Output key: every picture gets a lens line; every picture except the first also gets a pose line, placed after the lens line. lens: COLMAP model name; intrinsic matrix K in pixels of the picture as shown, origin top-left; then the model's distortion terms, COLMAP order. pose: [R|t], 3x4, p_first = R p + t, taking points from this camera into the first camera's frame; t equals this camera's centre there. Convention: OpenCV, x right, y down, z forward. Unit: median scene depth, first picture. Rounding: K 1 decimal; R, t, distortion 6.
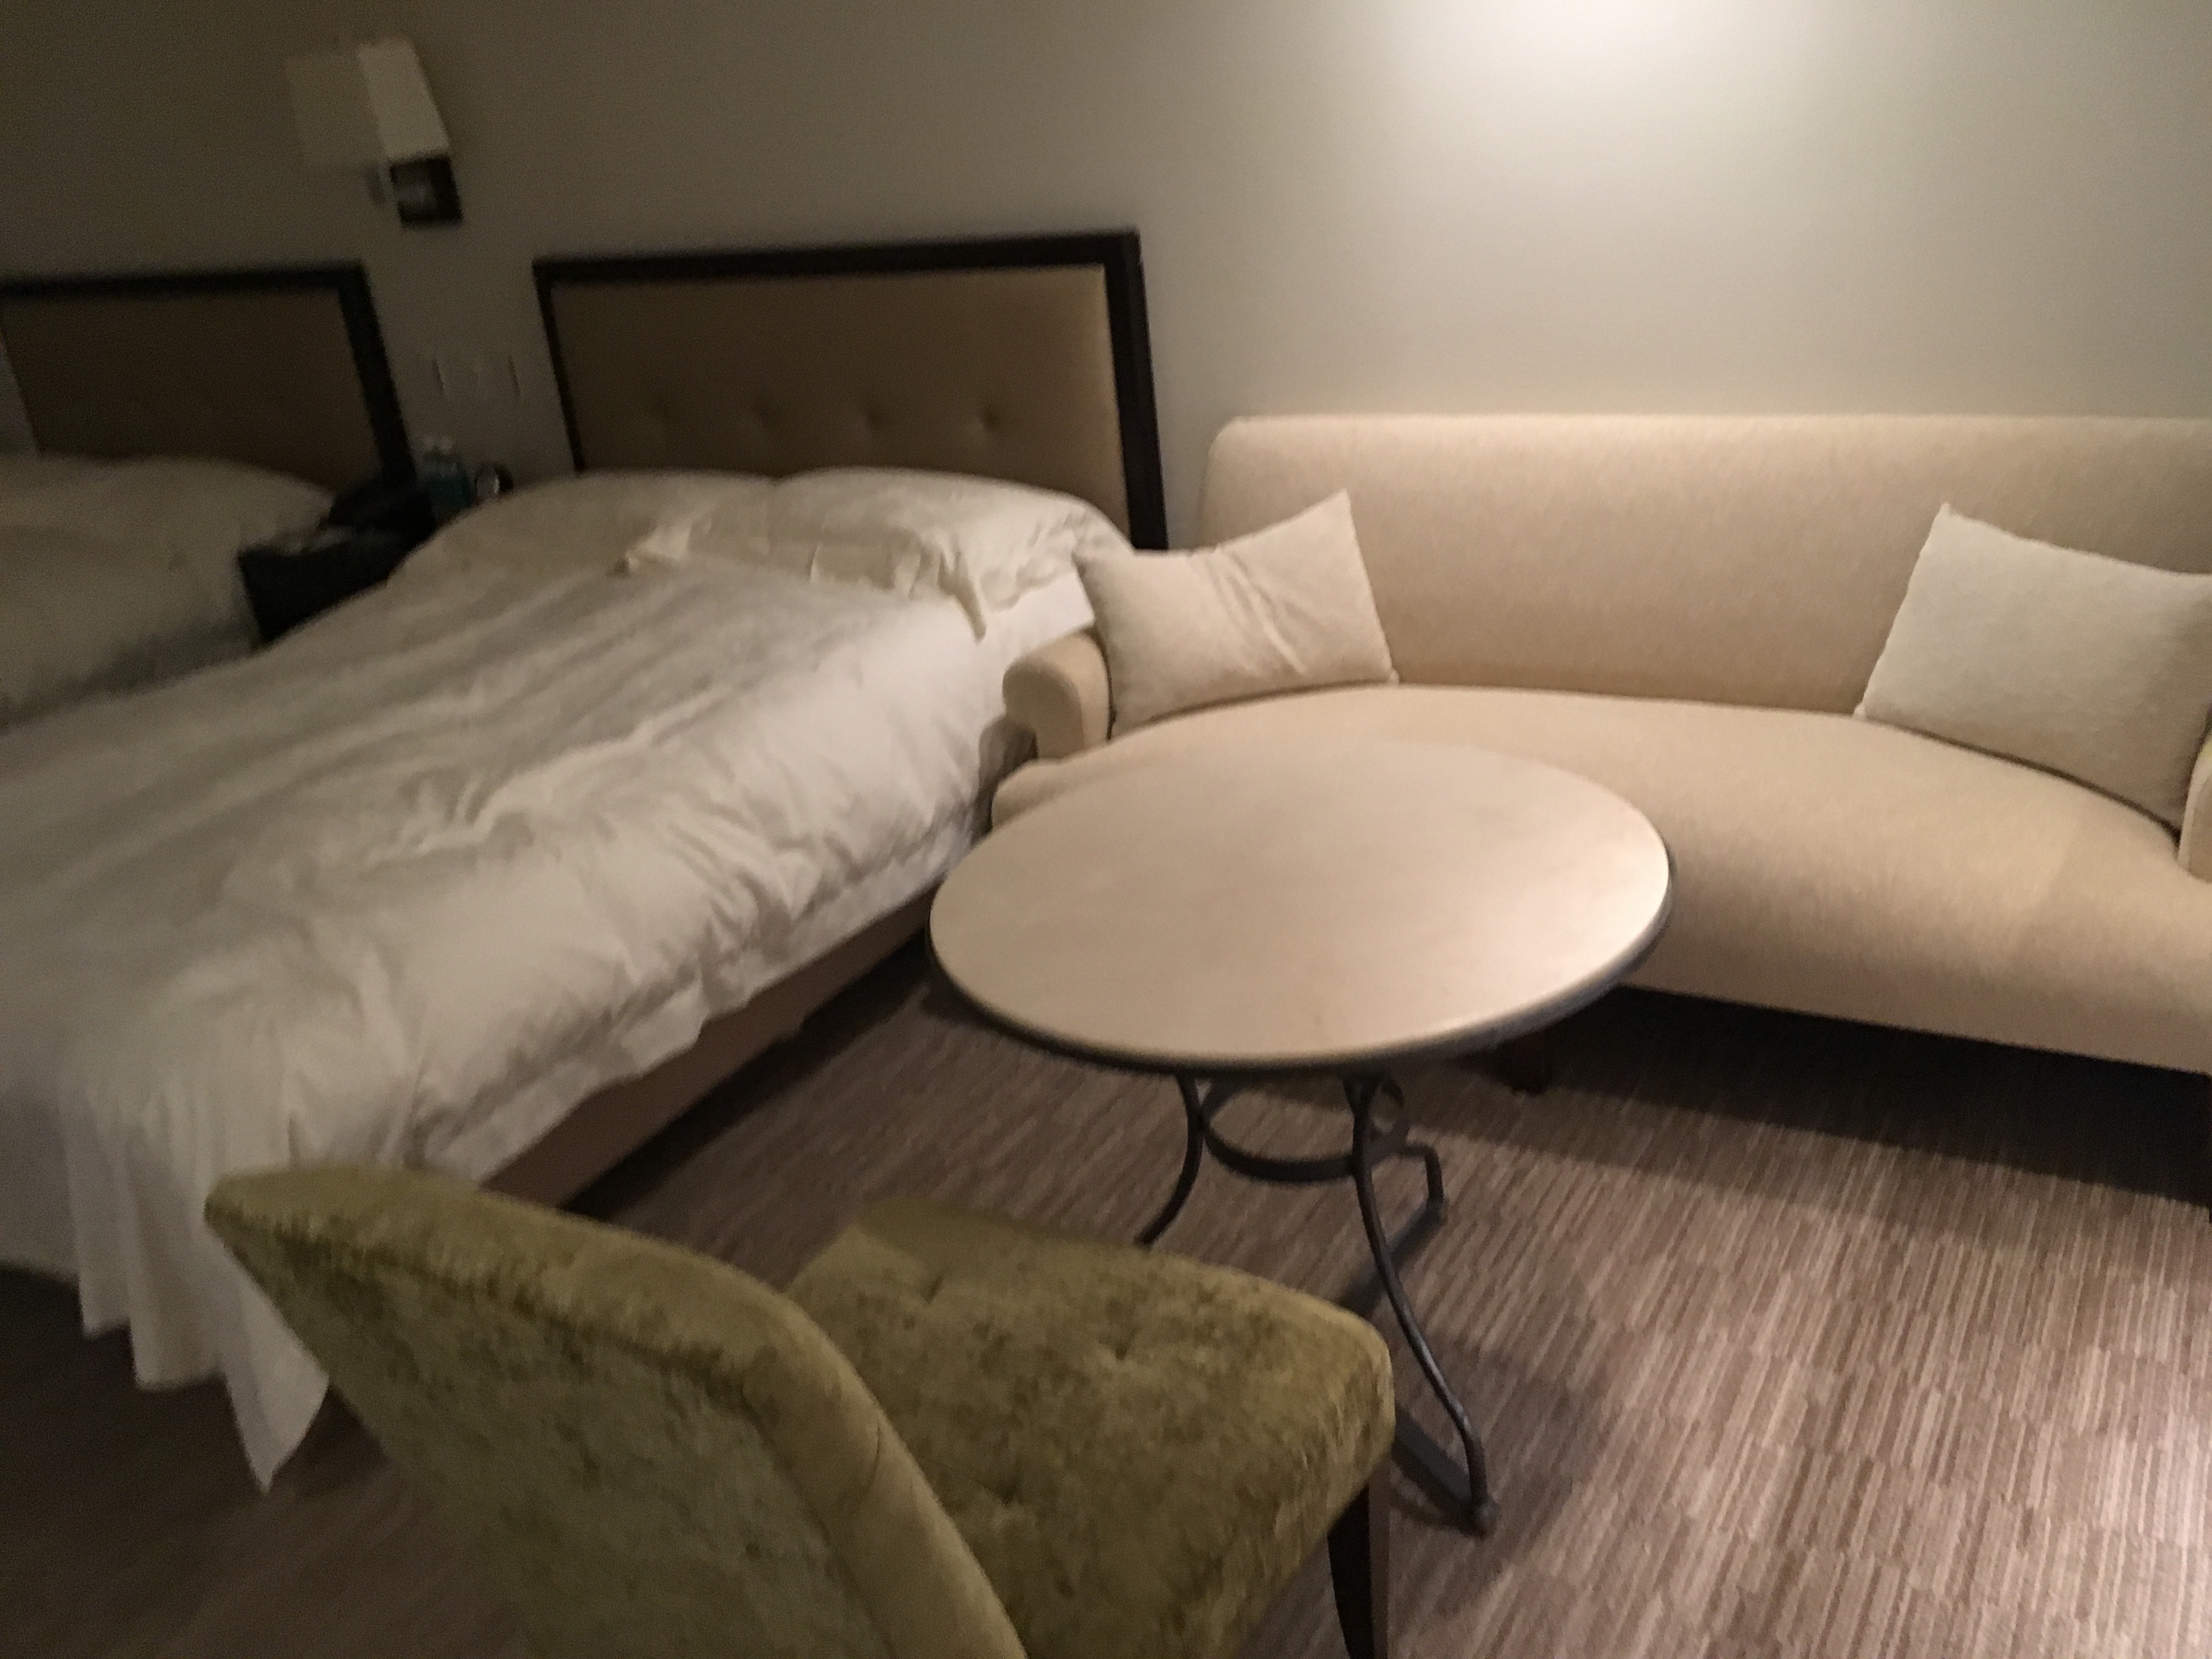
lens RADIAL K [[1882.7, 0, 1106.0], [0, 1882.7, 828.4], [0, 0, 1]] dist [0.051039, -0.025976]
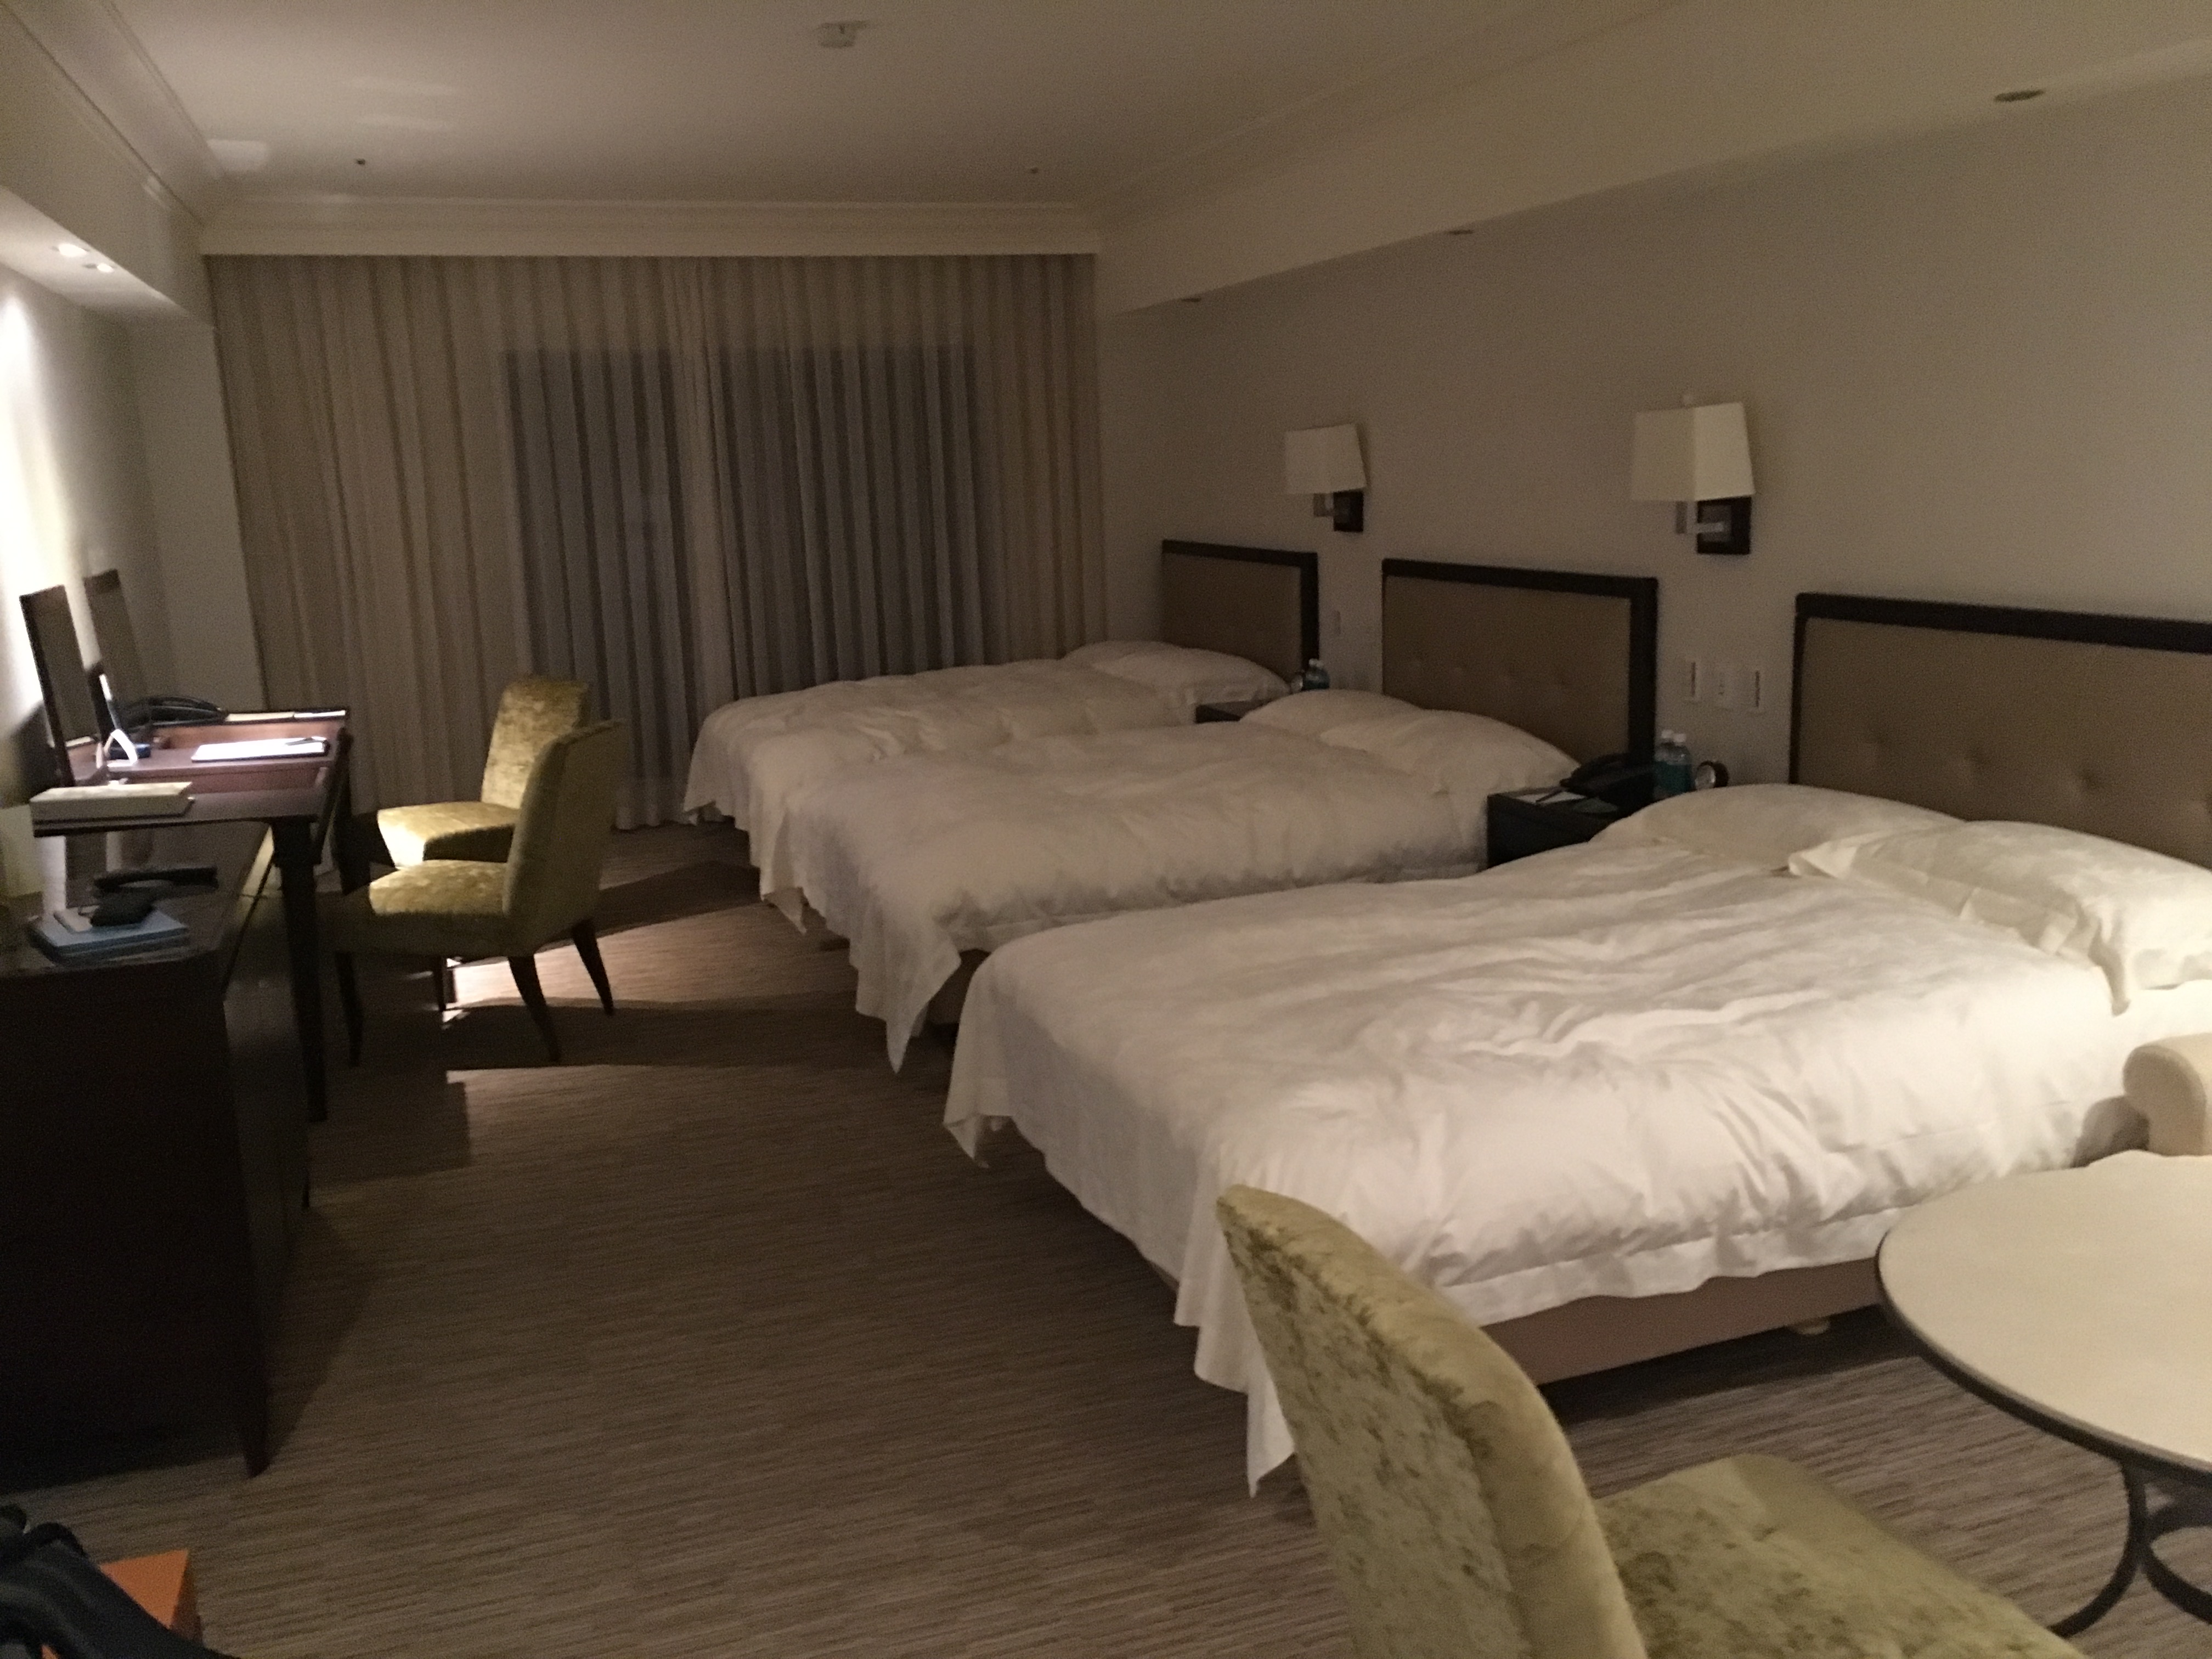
lens RADIAL K [[1858.3, 0, 1107.5], [0, 1858.3, 831.0], [0, 0, 1]] dist [-0.000132, -0.001451]
pose [[0.772322, 0.196531, -0.604065, 0.114928], [-0.284134, 0.957385, -0.051794, 0.009528], [0.568143, 0.211637, 0.795250, -0.108051]]
